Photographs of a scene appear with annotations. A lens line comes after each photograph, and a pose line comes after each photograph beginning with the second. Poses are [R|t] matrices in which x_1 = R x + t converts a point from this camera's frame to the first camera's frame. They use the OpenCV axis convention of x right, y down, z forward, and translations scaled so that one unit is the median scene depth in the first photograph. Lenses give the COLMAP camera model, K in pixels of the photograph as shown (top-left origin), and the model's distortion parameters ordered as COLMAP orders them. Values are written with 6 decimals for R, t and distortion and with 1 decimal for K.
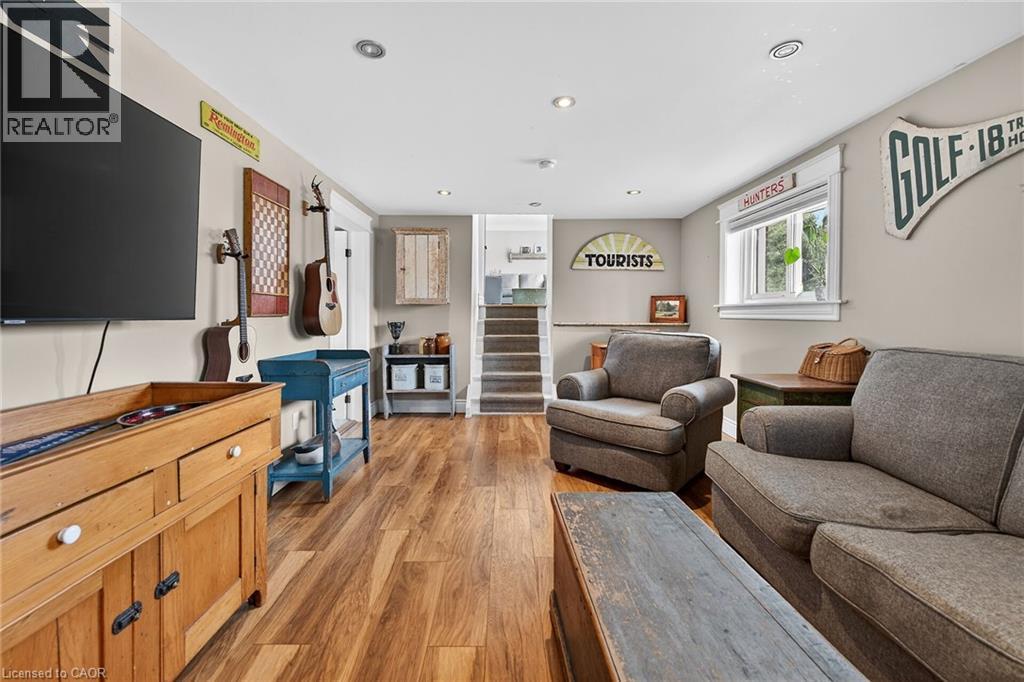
lens RADIAL K [[425.3, 0, 513.8], [0, 425.3, 322.2], [0, 0, 1]] dist [-0.012217, 0.000199]
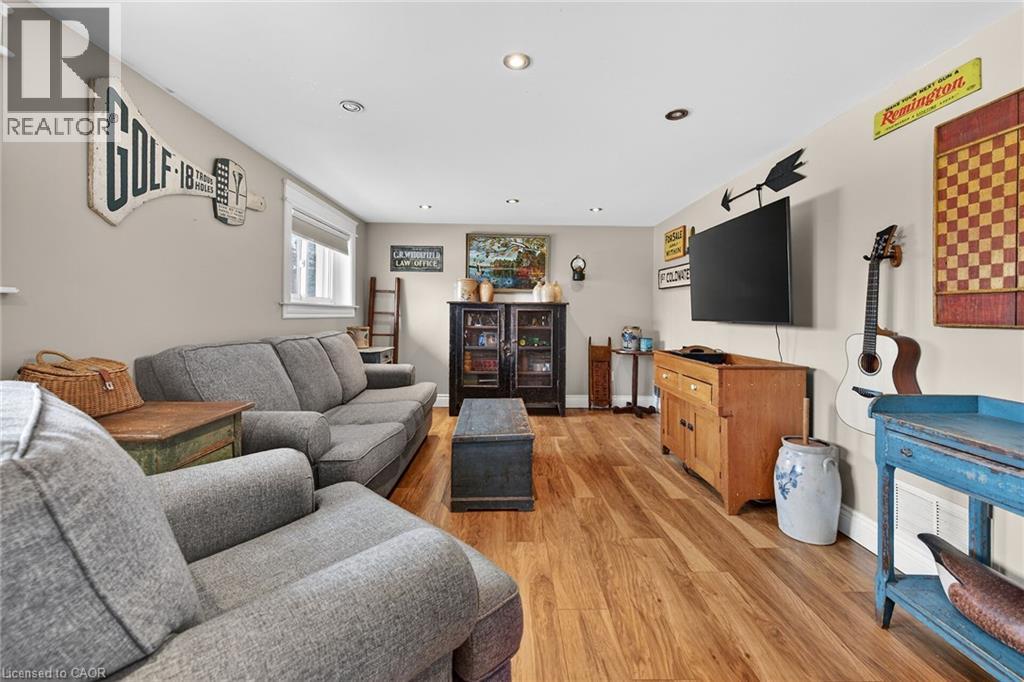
lens RADIAL K [[425.3, 0, 513.8], [0, 425.3, 322.2], [0, 0, 1]] dist [-0.012217, 0.000199]
pose [[-0.999918, -0.011774, 0.004940, 0.066163], [-0.011589, 0.999287, 0.035938, -0.022879], [-0.005359, 0.035878, -0.999342, 1.034059]]
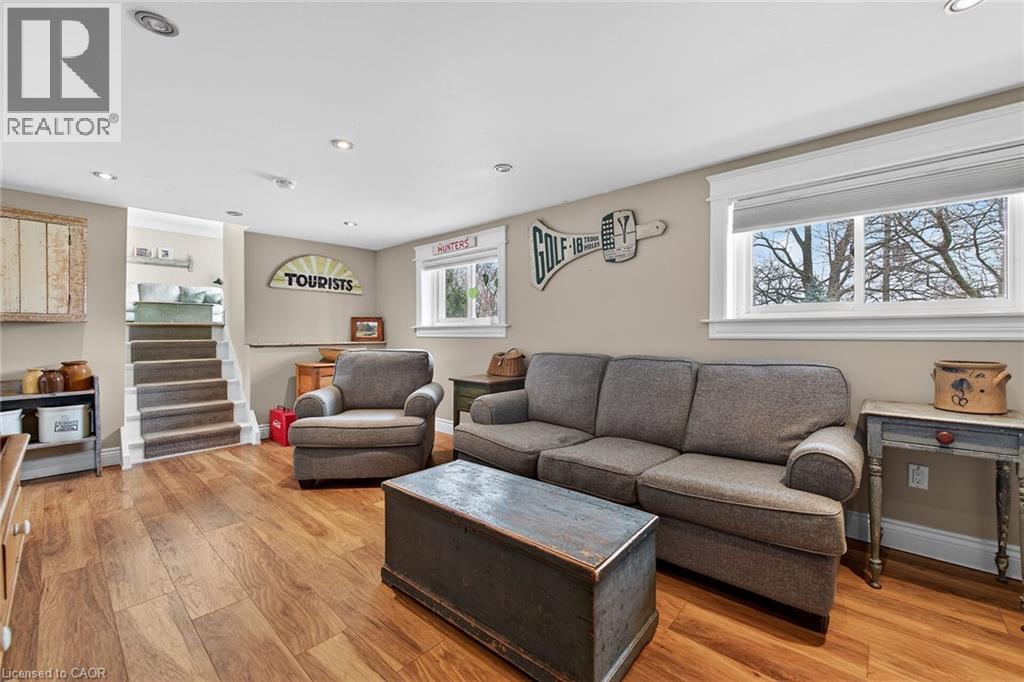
lens RADIAL K [[403.9, 0, 524.5], [0, 403.9, 335.4], [0, 0, 1]] dist [-0.012336, -0.000076]
pose [[0.664589, -0.007414, 0.747173, -0.202181], [0.017751, 0.999825, -0.005868, -0.001363], [-0.746999, 0.017163, 0.664604, -0.030010]]
